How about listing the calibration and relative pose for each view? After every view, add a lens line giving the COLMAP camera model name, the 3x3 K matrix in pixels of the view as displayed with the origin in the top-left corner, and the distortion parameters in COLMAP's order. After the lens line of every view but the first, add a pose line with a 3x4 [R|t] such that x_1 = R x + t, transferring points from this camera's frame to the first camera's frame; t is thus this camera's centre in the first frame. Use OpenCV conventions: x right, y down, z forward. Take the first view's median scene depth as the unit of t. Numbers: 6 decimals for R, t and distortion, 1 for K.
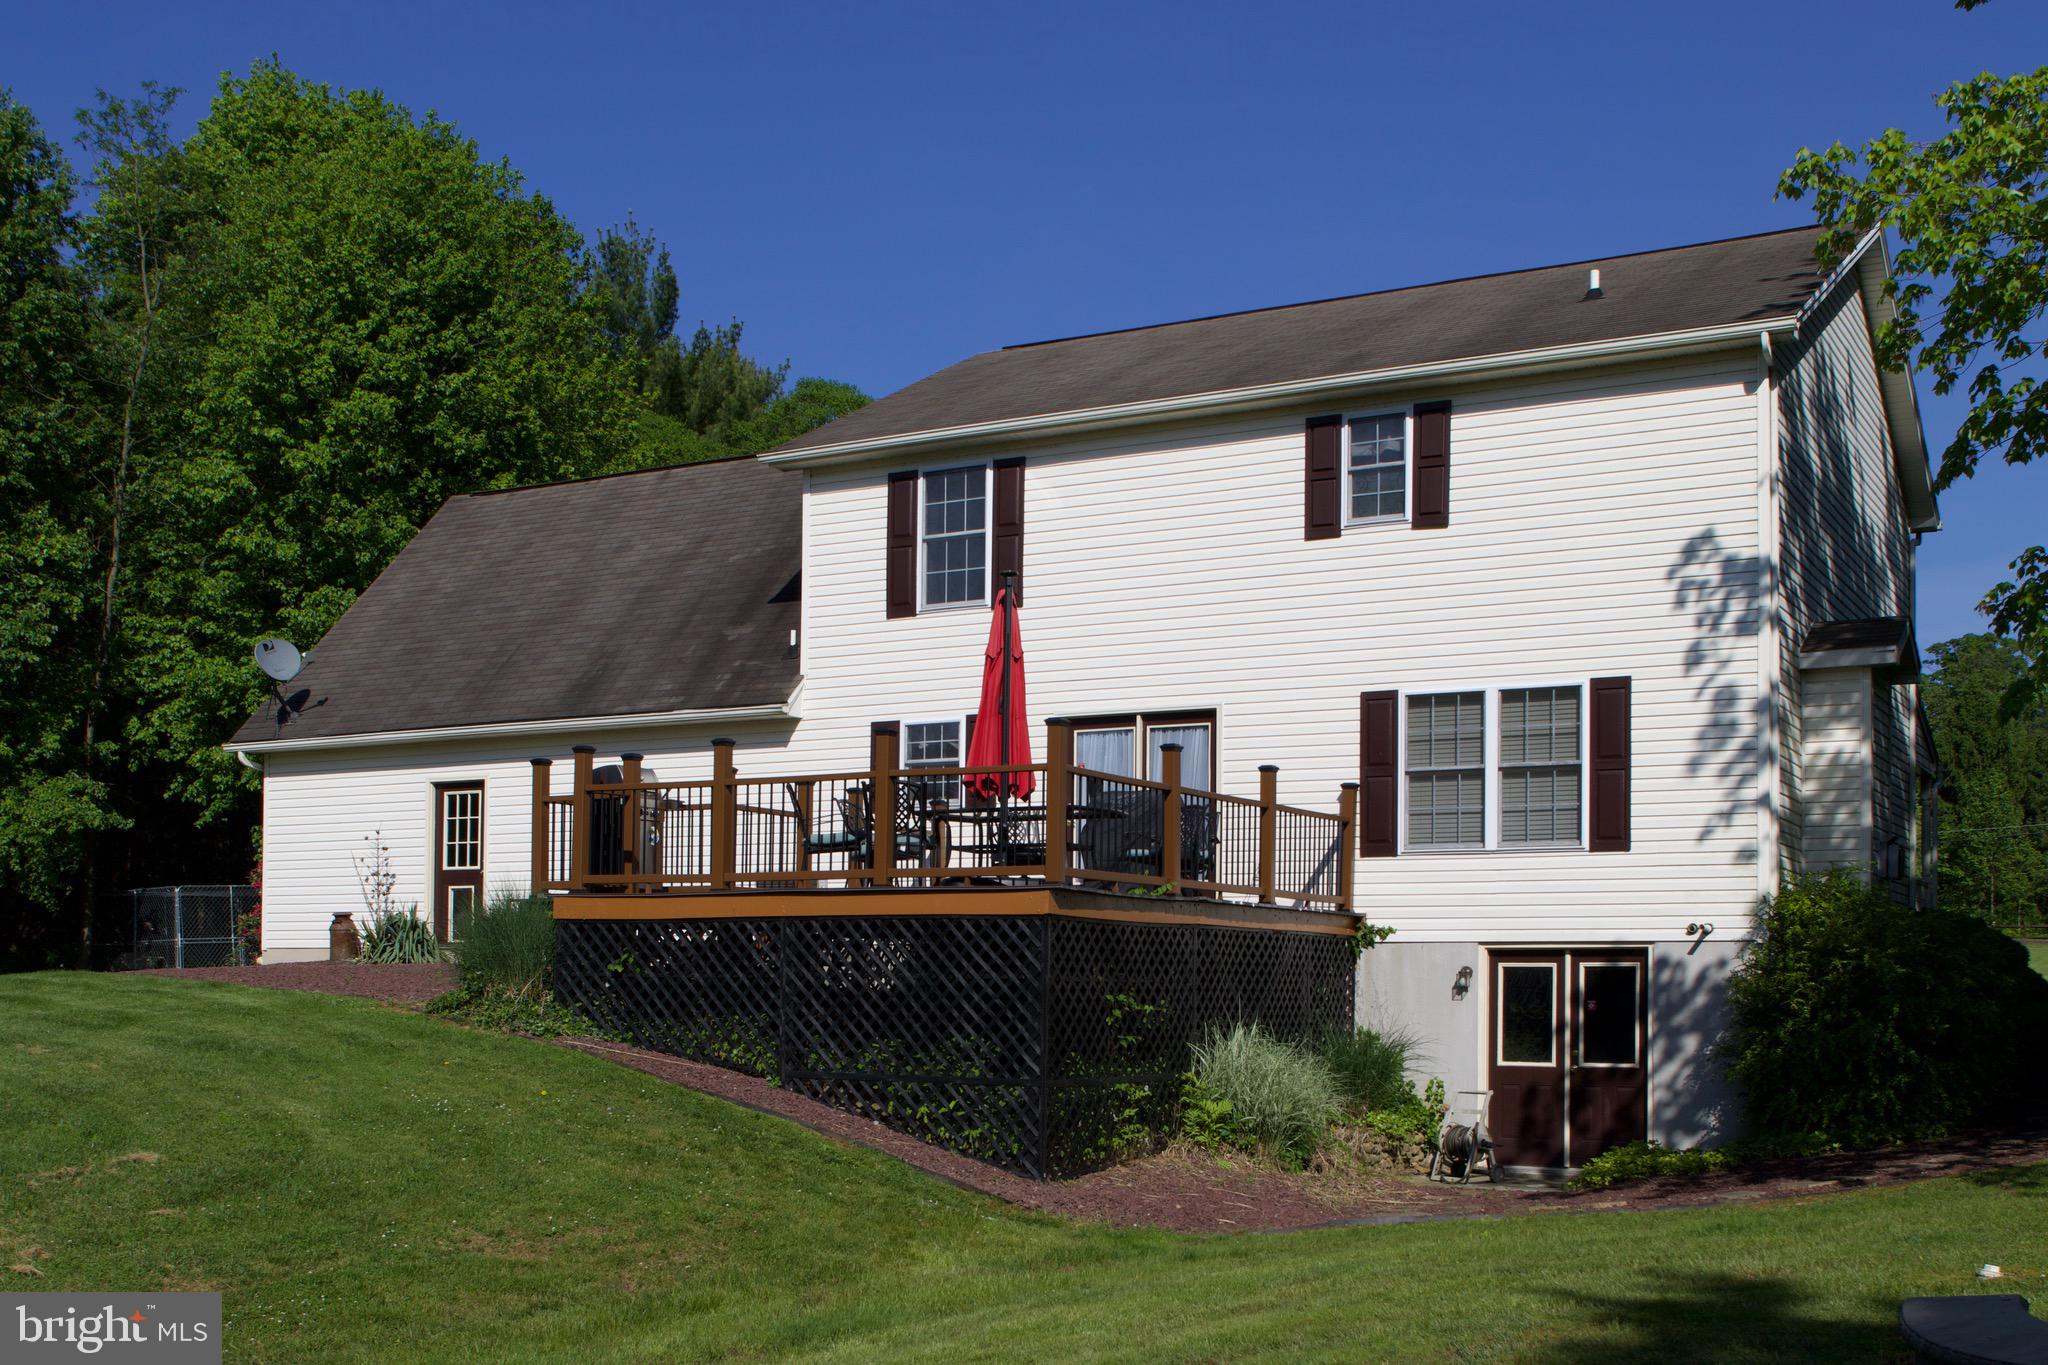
lens RADIAL K [[2250.0, 0, 1022.1], [0, 2250.0, 951.9], [0, 0, 1]] dist [-0.049125, 0.000000]
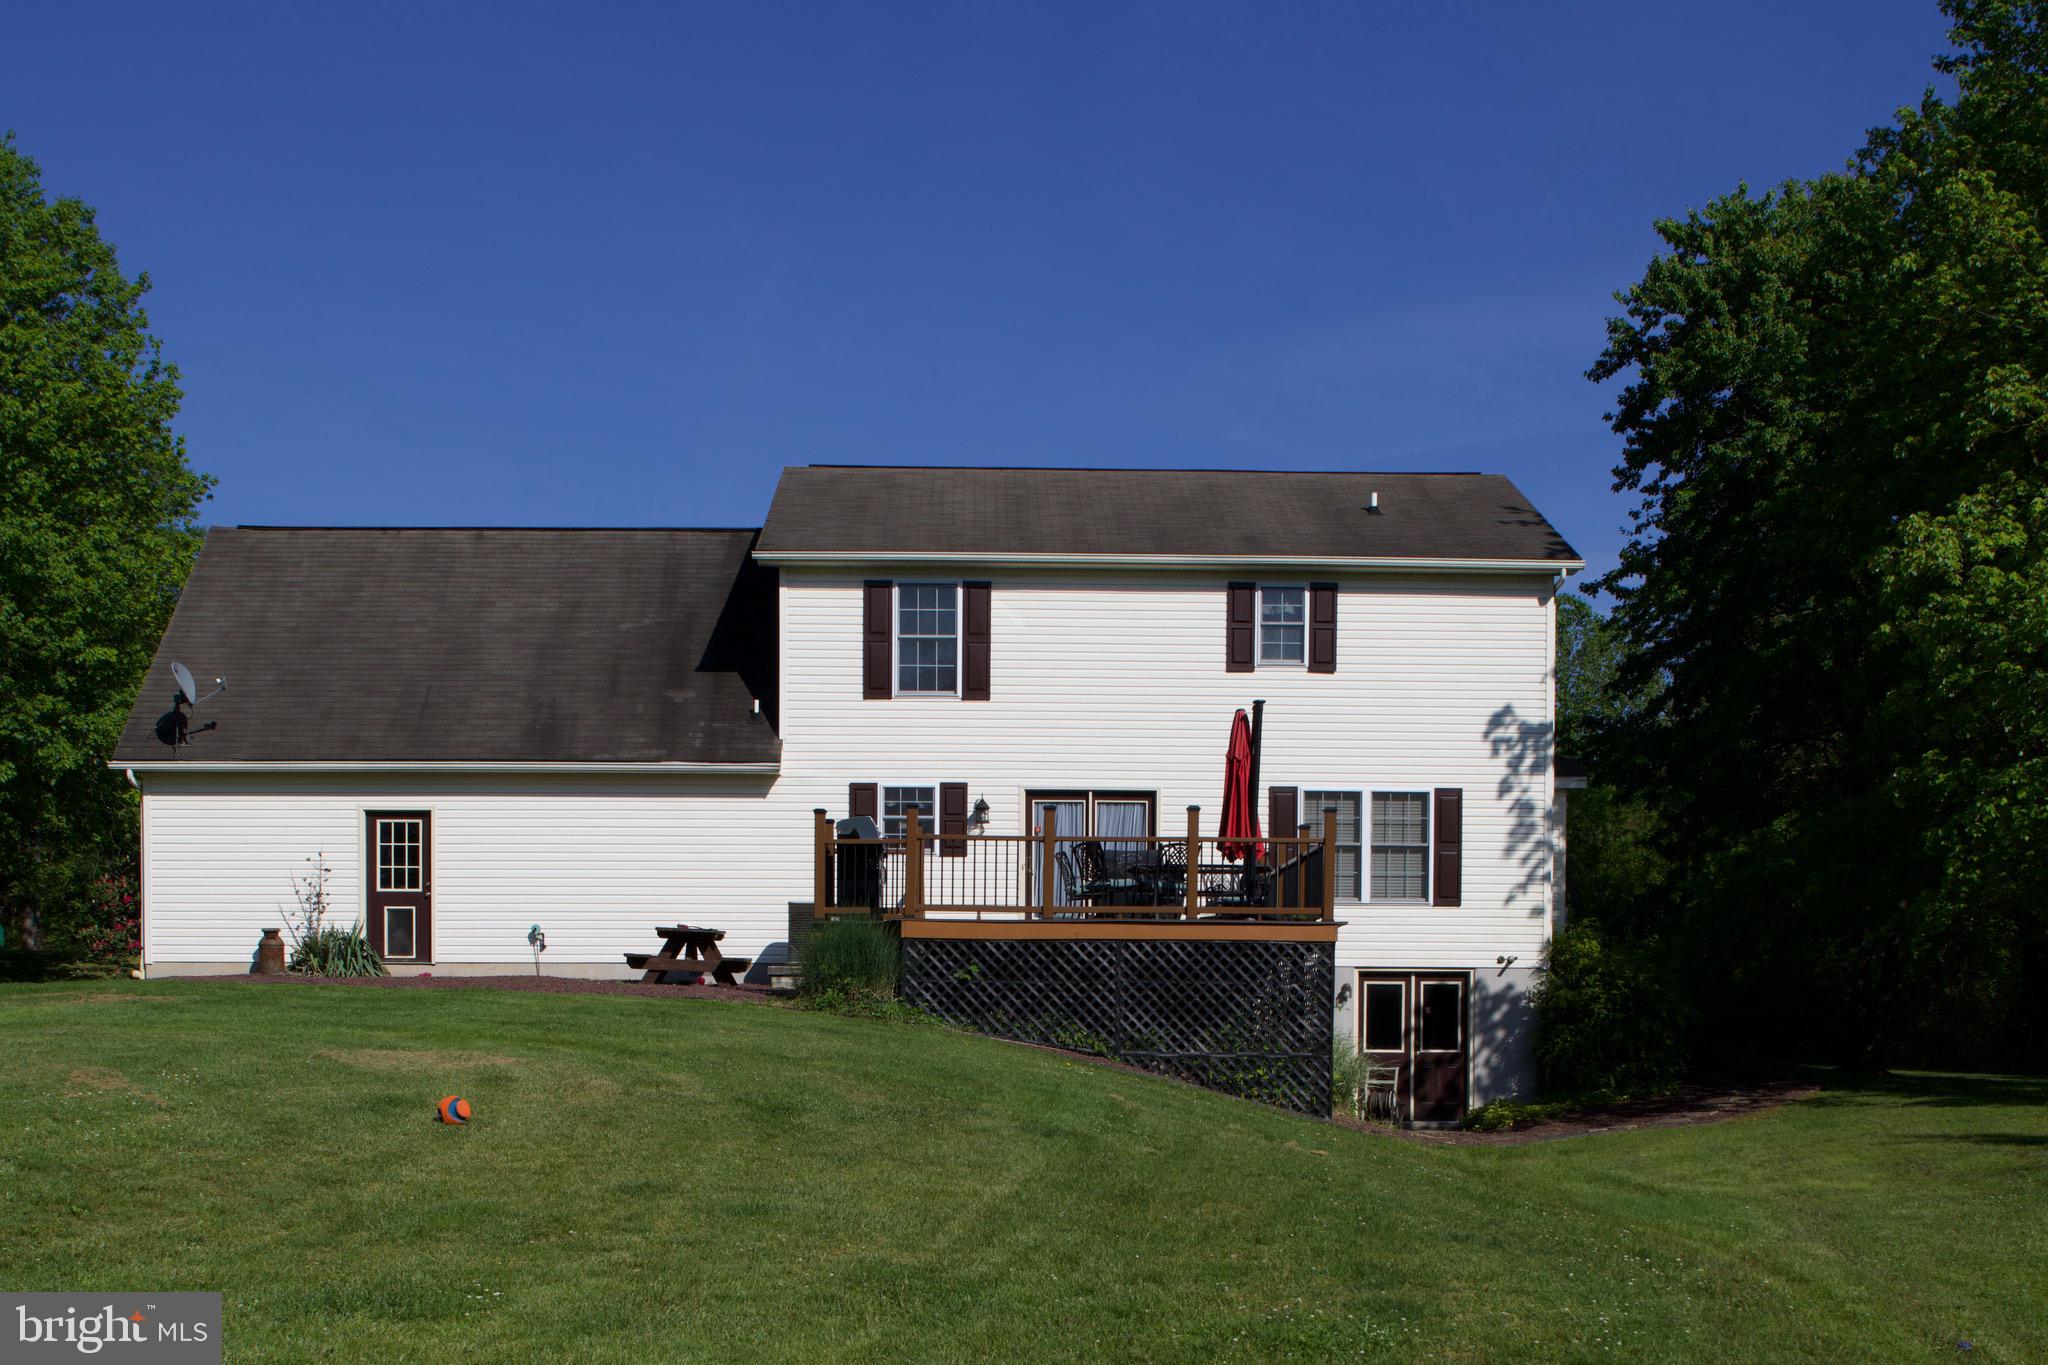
lens RADIAL K [[2272.6, 0, 1003.7], [0, 2272.6, 1120.9], [0, 0, 1]] dist [-0.050242, 0.000000]
pose [[0.861115, -0.021330, 0.507963, -0.640342], [-0.007651, 0.998463, 0.054897, 0.013975], [-0.508353, -0.051159, 0.859628, -0.121916]]
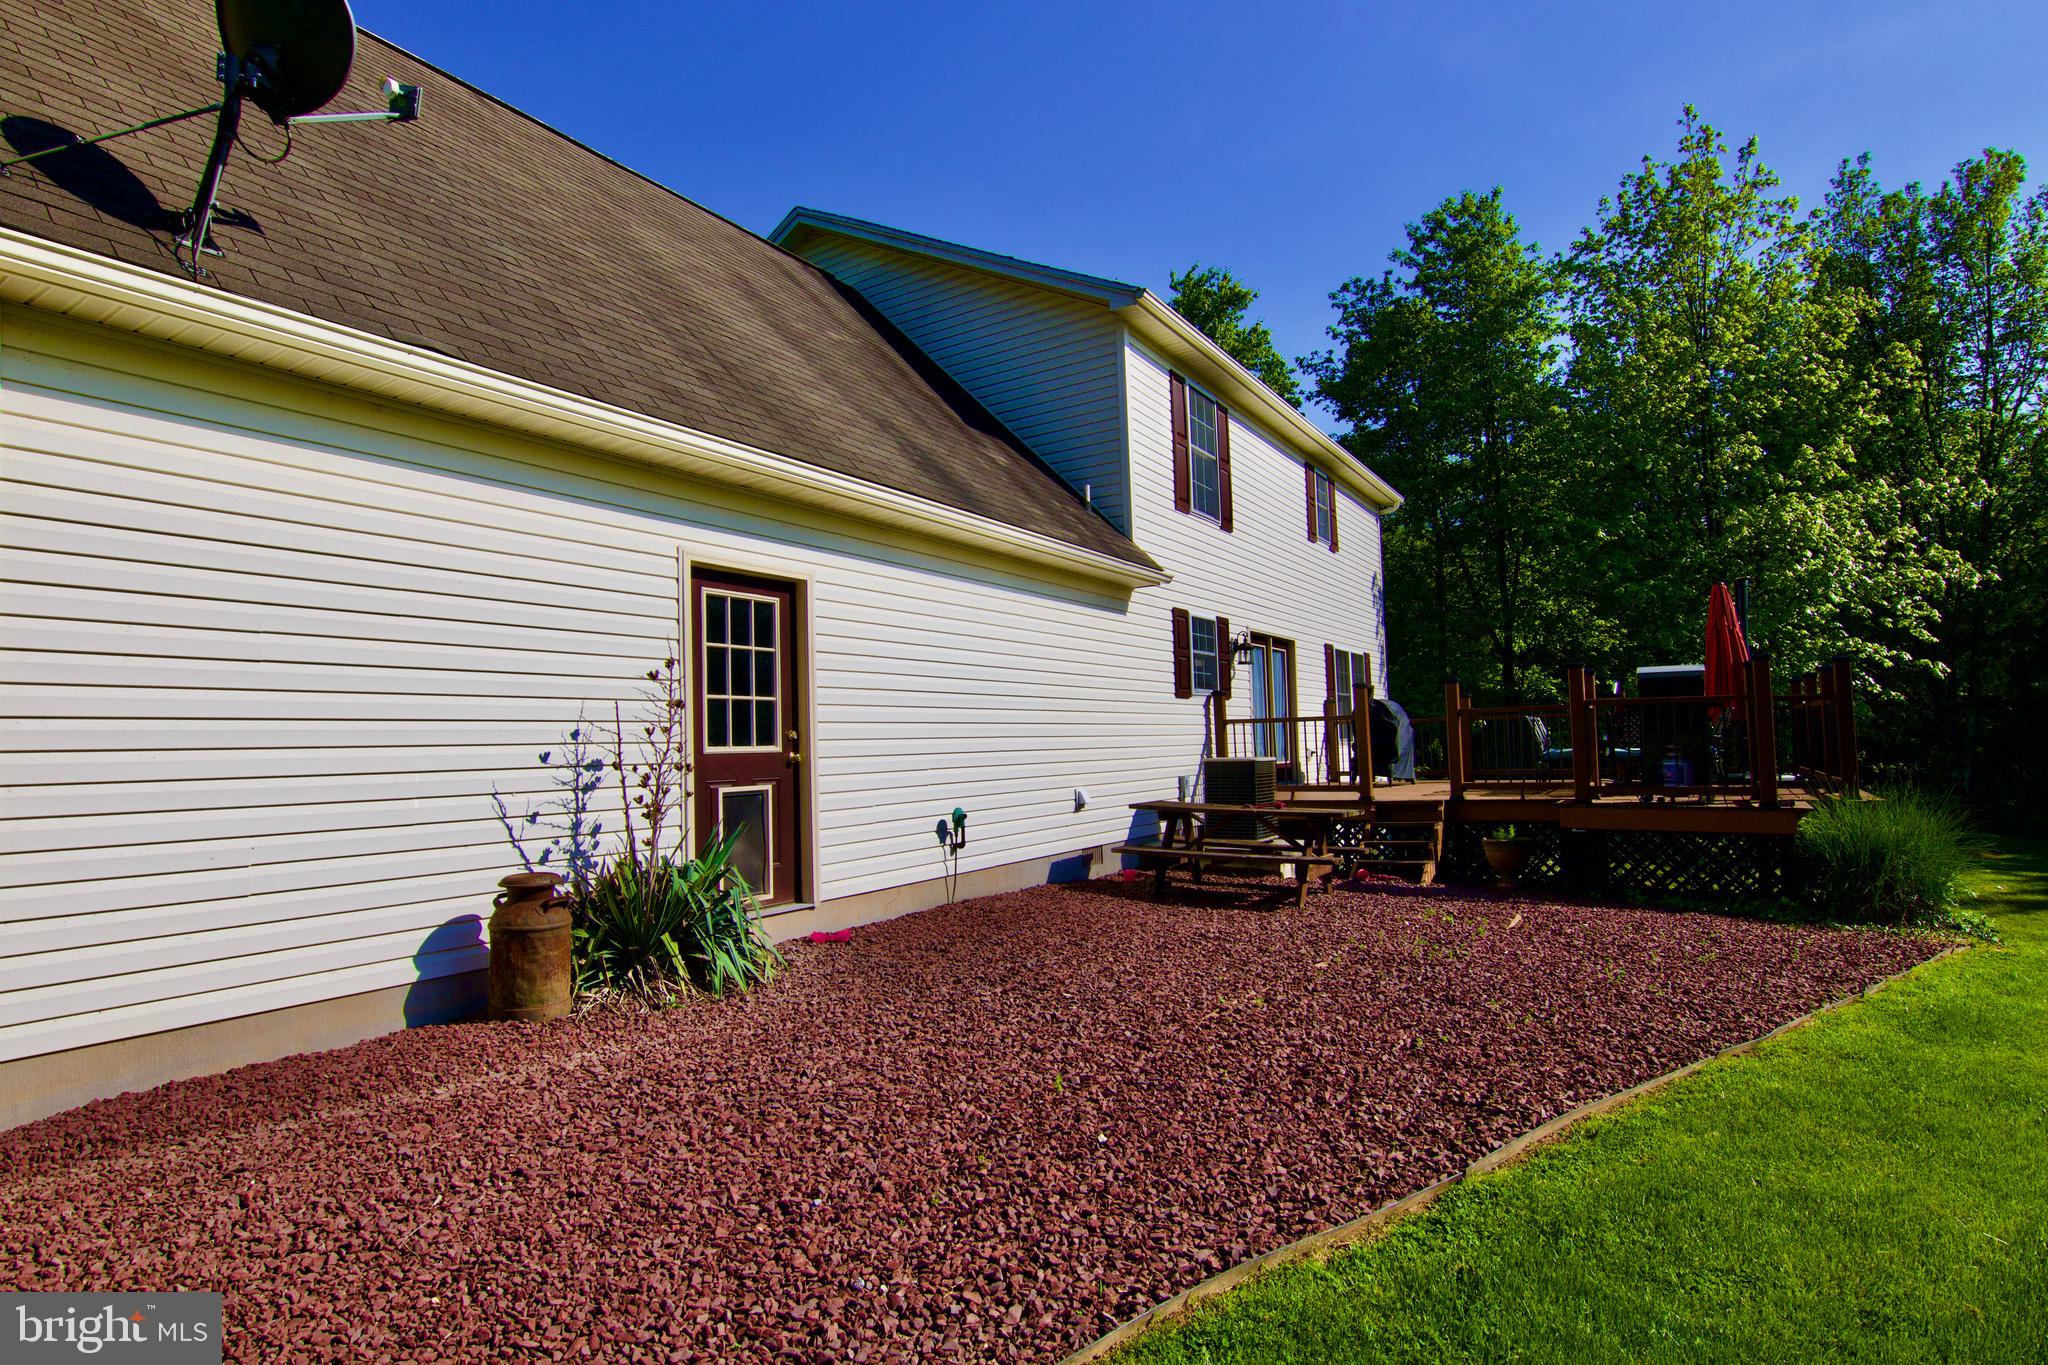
lens RADIAL K [[1038.3, 0, 1026.8], [0, 1038.3, 688.8], [0, 0, 1]] dist [-0.001794, -0.008776]
pose [[0.053932, 0.045402, 0.997512, -0.541355], [0.005798, 0.998935, -0.045780, -0.045637], [-0.998528, 0.008253, 0.053611, 1.059305]]
